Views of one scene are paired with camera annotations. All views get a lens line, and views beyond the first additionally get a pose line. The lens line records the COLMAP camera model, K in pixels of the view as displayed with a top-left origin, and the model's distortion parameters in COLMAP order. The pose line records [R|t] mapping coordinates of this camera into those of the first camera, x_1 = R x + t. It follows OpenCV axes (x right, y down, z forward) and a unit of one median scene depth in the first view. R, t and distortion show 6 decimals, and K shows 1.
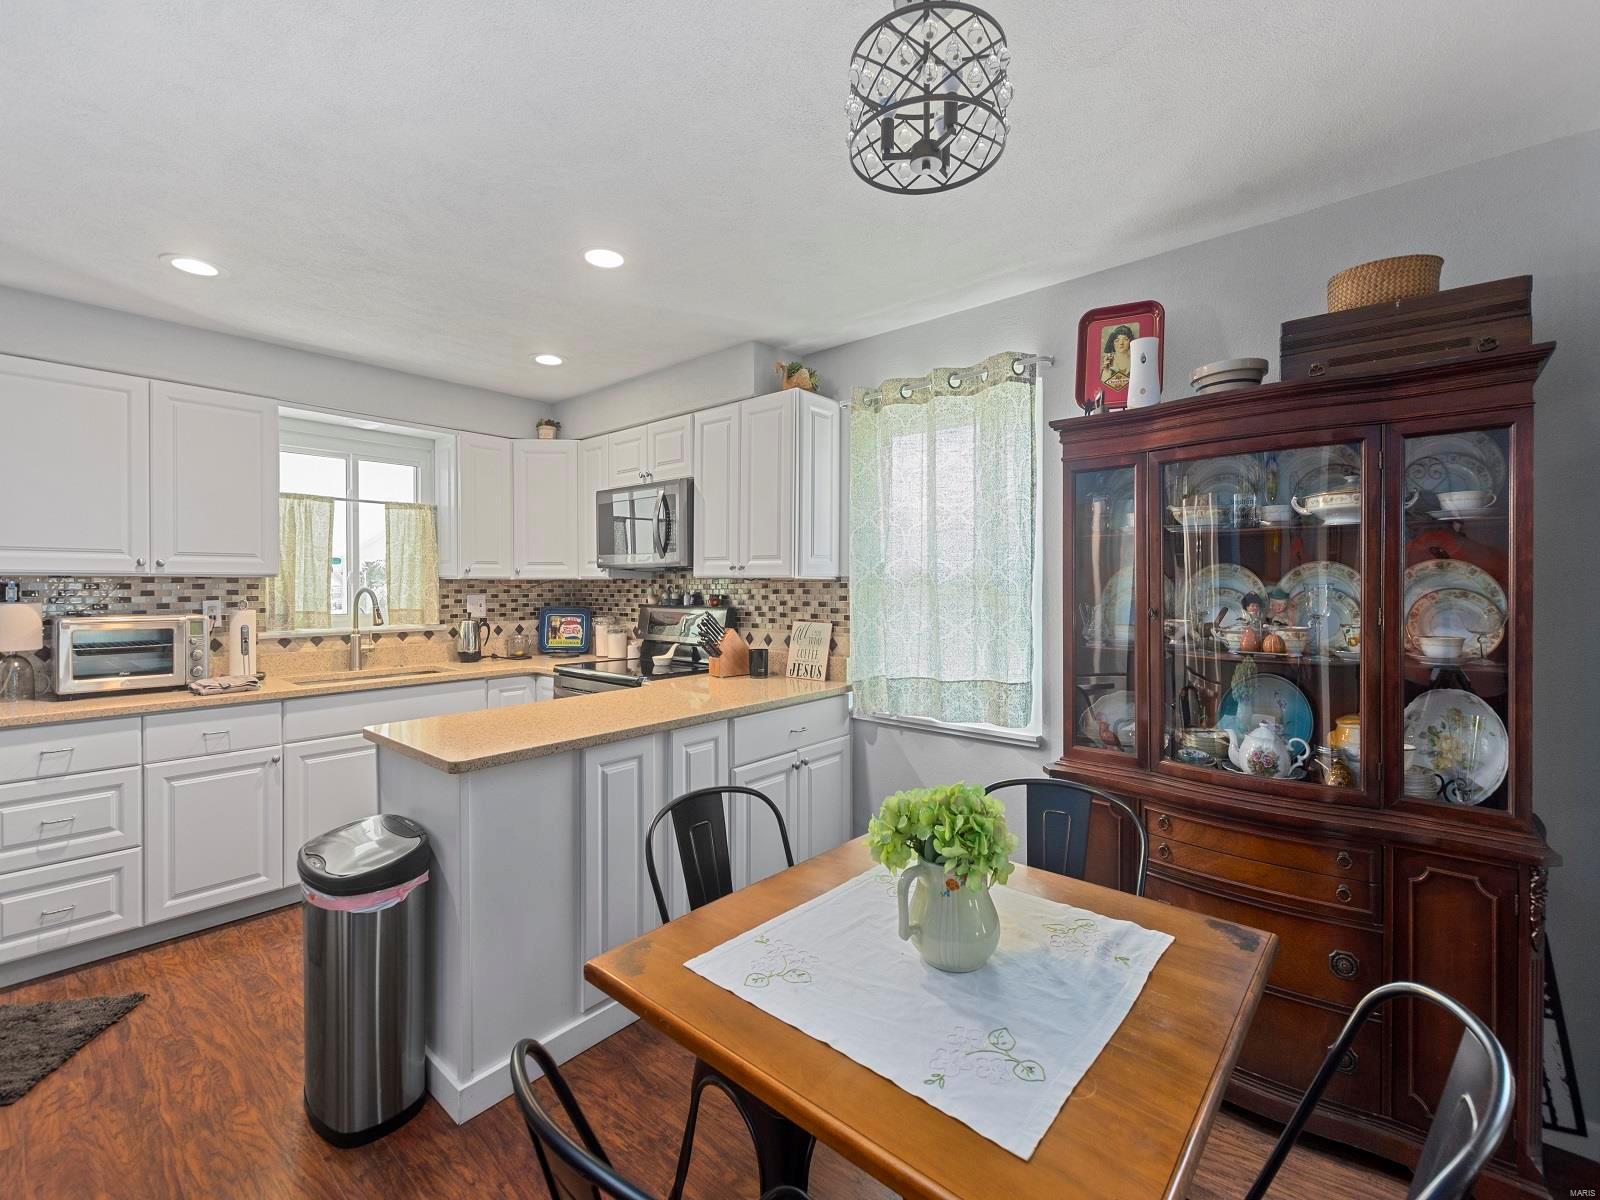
lens RADIAL K [[688.1, 0, 795.7], [0, 688.1, 586.1], [0, 0, 1]] dist [0.004474, 0.000117]
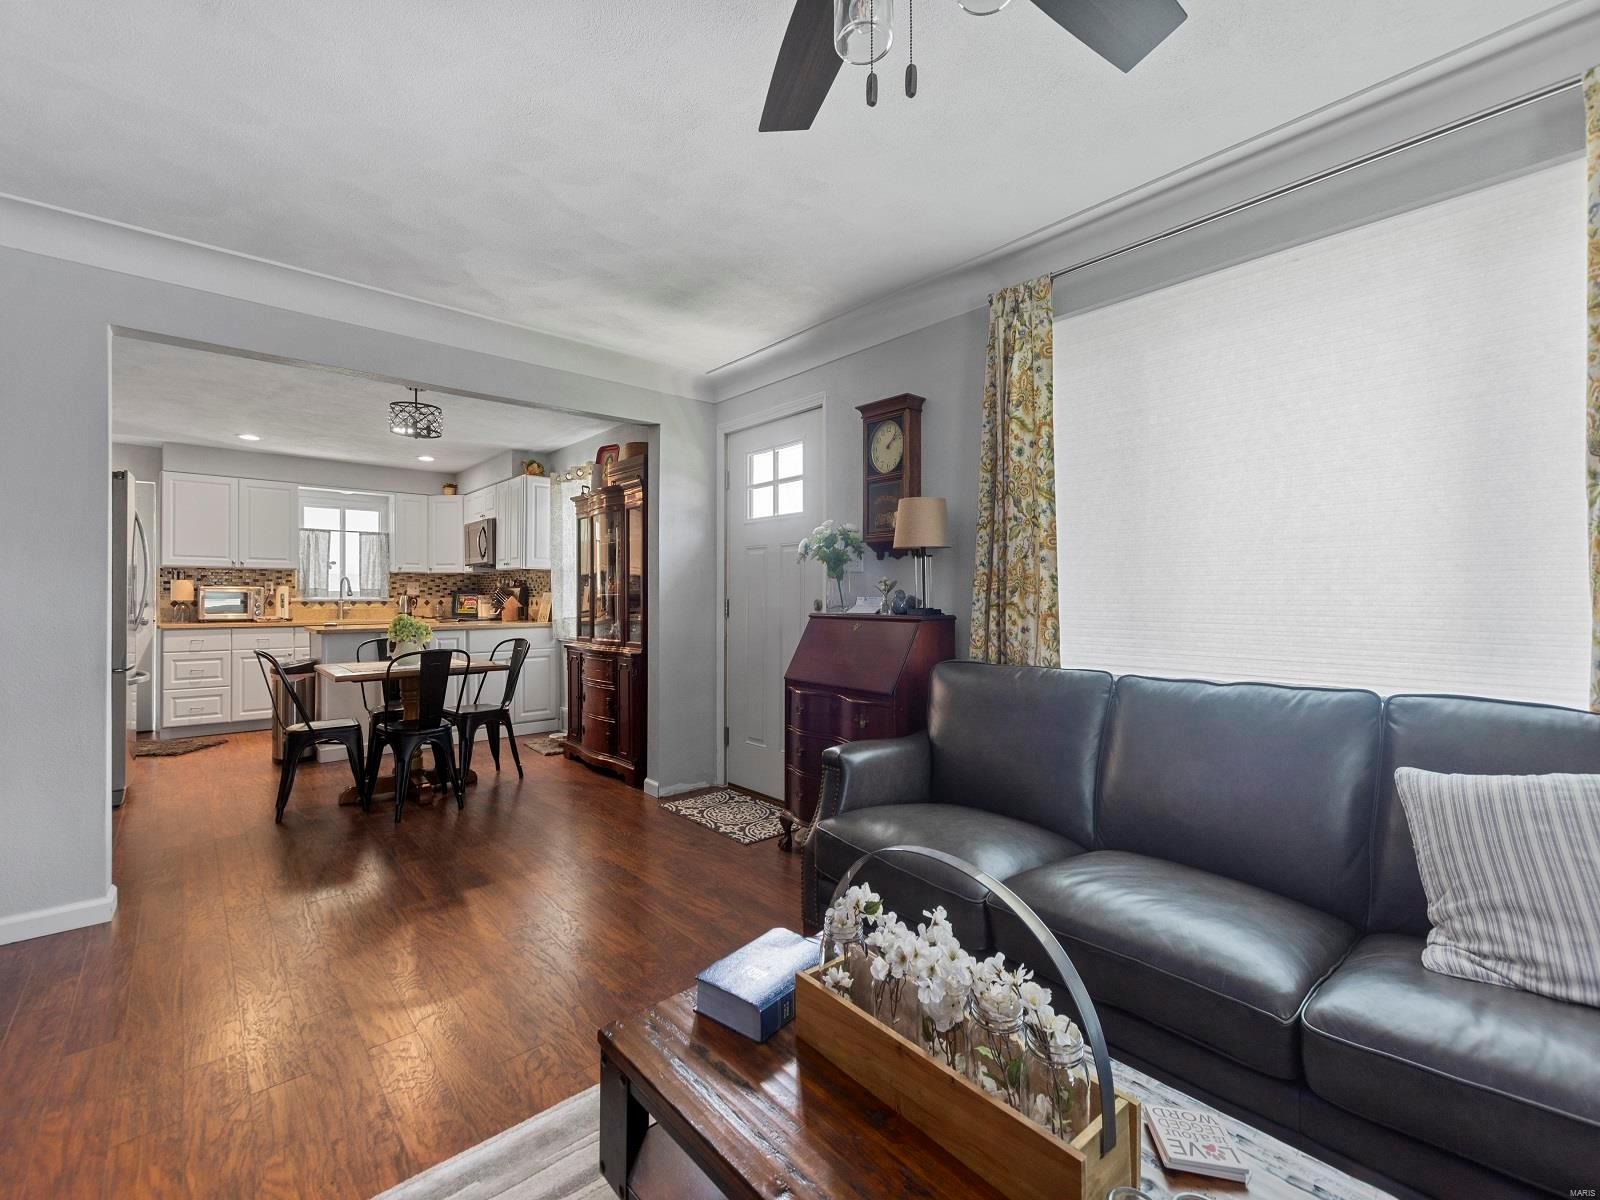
lens RADIAL K [[679.3, 0, 799.3], [0, 679.3, 593.2], [0, 0, 1]] dist [0.000559, -0.000157]
pose [[0.992554, 0.000182, -0.121808, 0.902841], [-0.001238, 0.999962, -0.008595, 0.066540], [0.121802, 0.008682, 0.992516, -0.759897]]
